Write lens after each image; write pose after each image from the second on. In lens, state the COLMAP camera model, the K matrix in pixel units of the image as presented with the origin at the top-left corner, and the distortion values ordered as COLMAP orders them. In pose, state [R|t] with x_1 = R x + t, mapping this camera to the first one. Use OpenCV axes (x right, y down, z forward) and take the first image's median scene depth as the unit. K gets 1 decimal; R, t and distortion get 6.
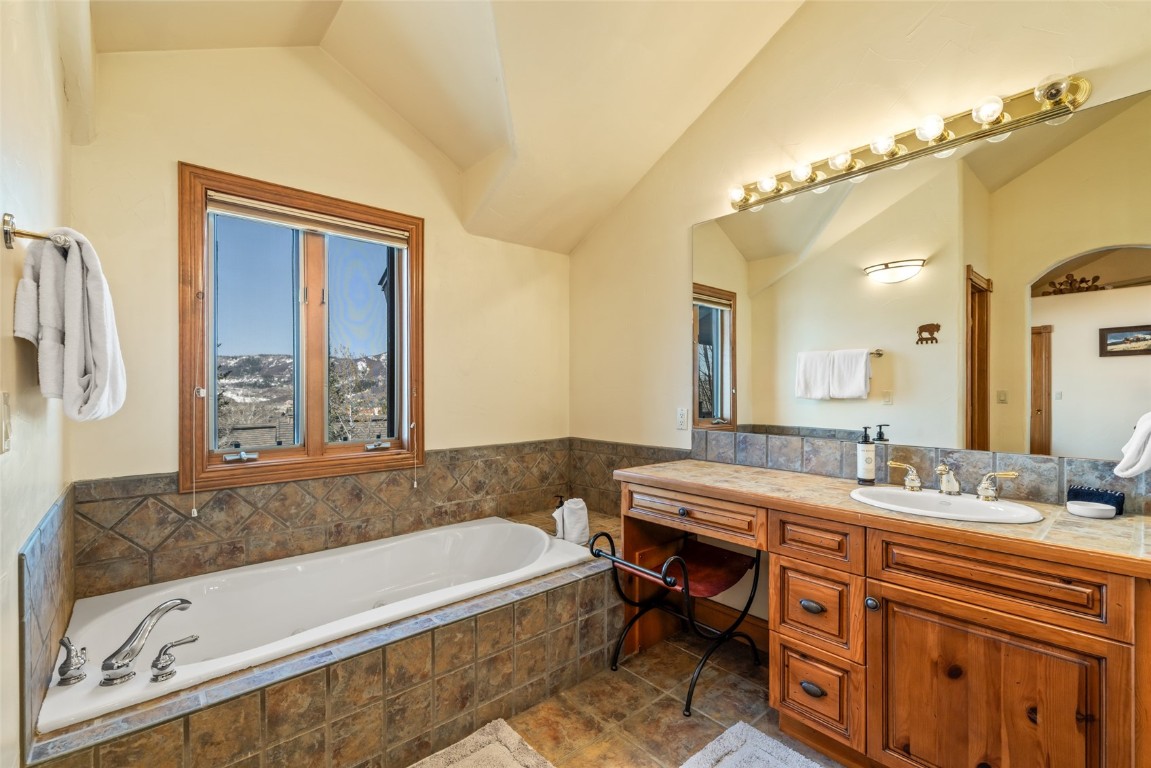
lens RADIAL K [[499.4, 0, 568.9], [0, 499.4, 389.0], [0, 0, 1]] dist [-0.001746, 0.001606]
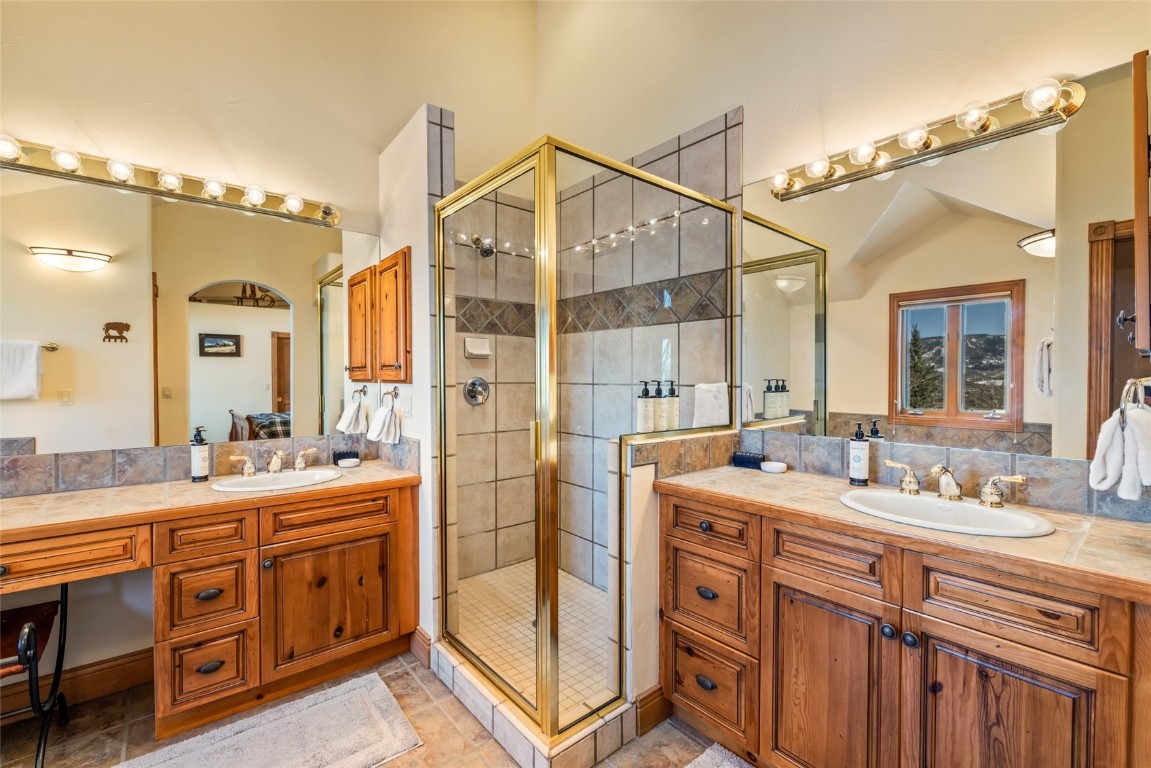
lens RADIAL K [[499.4, 0, 571.8], [0, 499.4, 383.0], [0, 0, 1]] dist [-0.001746, 0.001606]
pose [[0.021221, -0.011835, 0.999705, -0.622921], [-0.003133, 0.999924, 0.011904, -0.056959], [-0.999770, -0.003385, 0.021183, 0.165163]]
